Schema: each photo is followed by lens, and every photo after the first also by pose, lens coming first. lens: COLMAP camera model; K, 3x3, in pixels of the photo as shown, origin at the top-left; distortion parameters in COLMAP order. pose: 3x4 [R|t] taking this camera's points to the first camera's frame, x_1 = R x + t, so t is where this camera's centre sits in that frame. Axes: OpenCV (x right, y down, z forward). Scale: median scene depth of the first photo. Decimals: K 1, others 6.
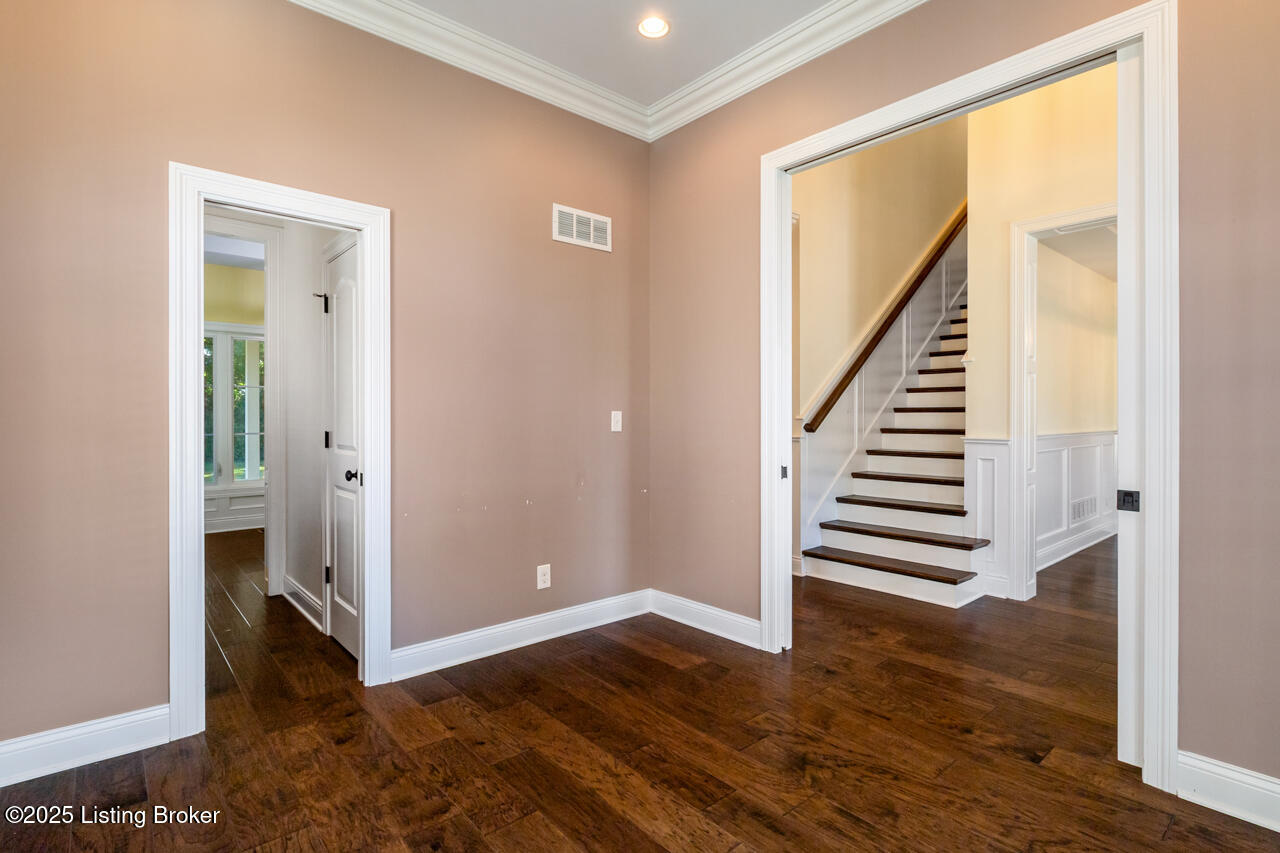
lens RADIAL K [[622.7, 0, 648.3], [0, 622.7, 423.7], [0, 0, 1]] dist [-0.003236, -0.000348]
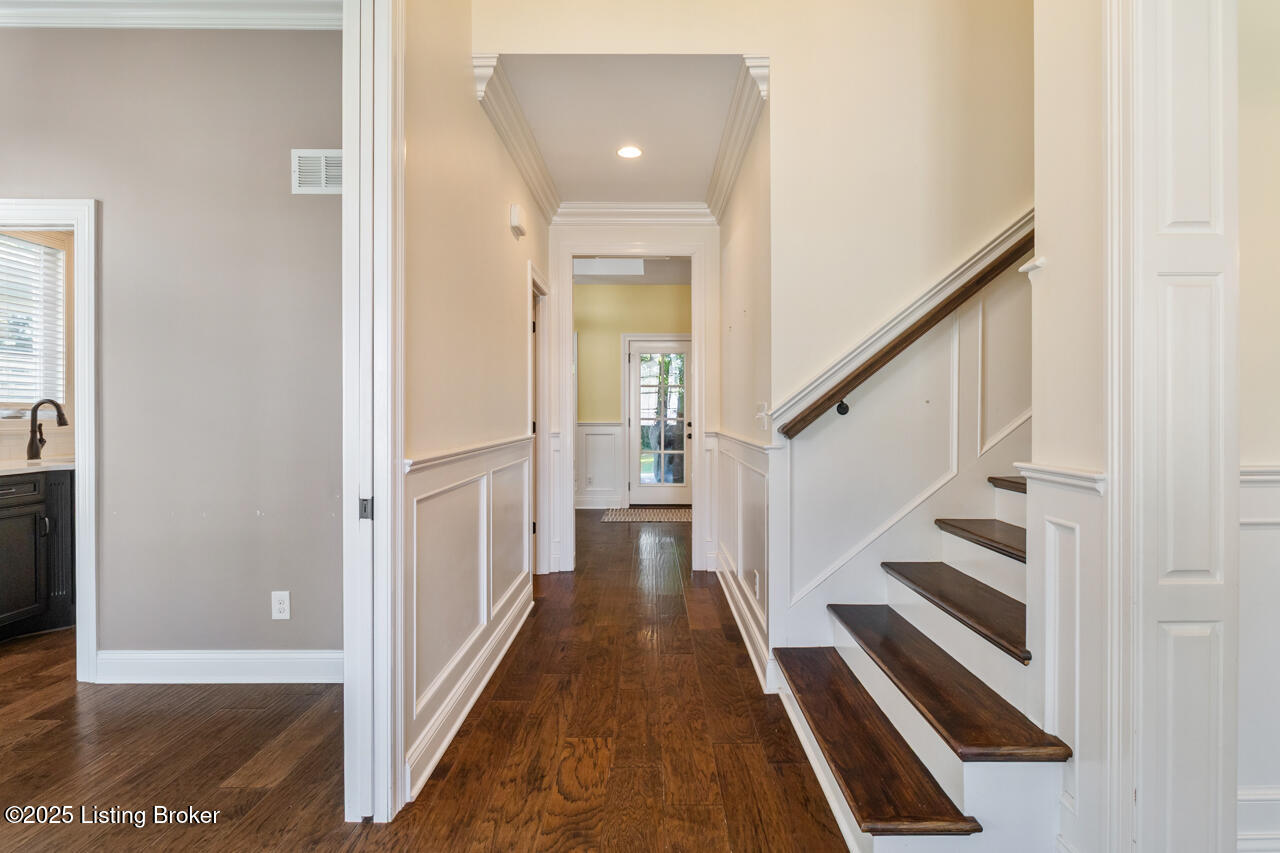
lens RADIAL K [[622.7, 0, 643.7], [0, 622.7, 412.6], [0, 0, 1]] dist [-0.003236, -0.000348]
pose [[0.761924, 0.002474, -0.647662, 0.520396], [-0.007693, 0.999957, -0.005229, -0.006059], [0.647621, 0.008967, 0.761910, 0.486664]]
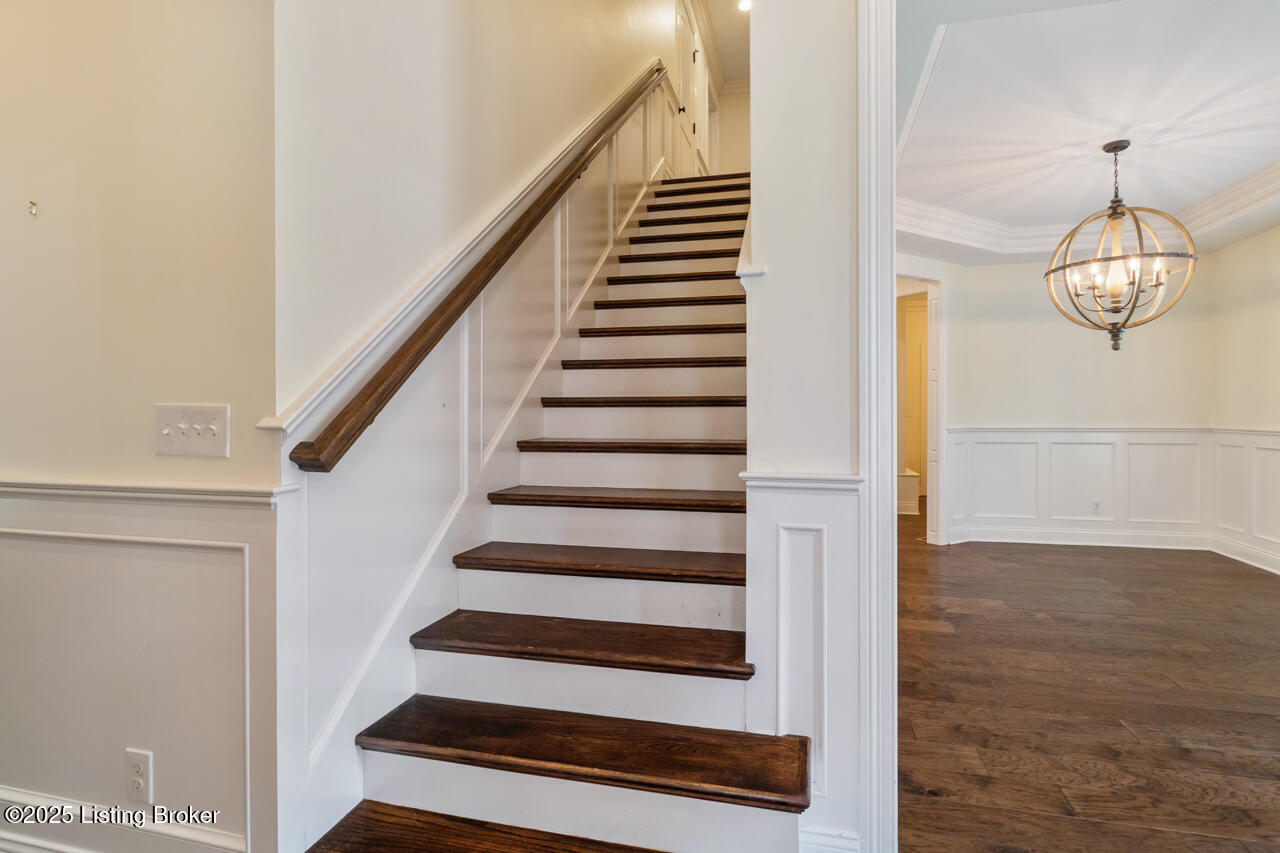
lens RADIAL K [[622.7, 0, 667.6], [0, 622.7, 415.2], [0, 0, 1]] dist [-0.003236, -0.000348]
pose [[0.809151, -0.005588, 0.587574, 0.219738], [0.008840, 0.999957, -0.002663, -0.011819], [-0.587534, 0.007349, 0.809166, 0.645147]]
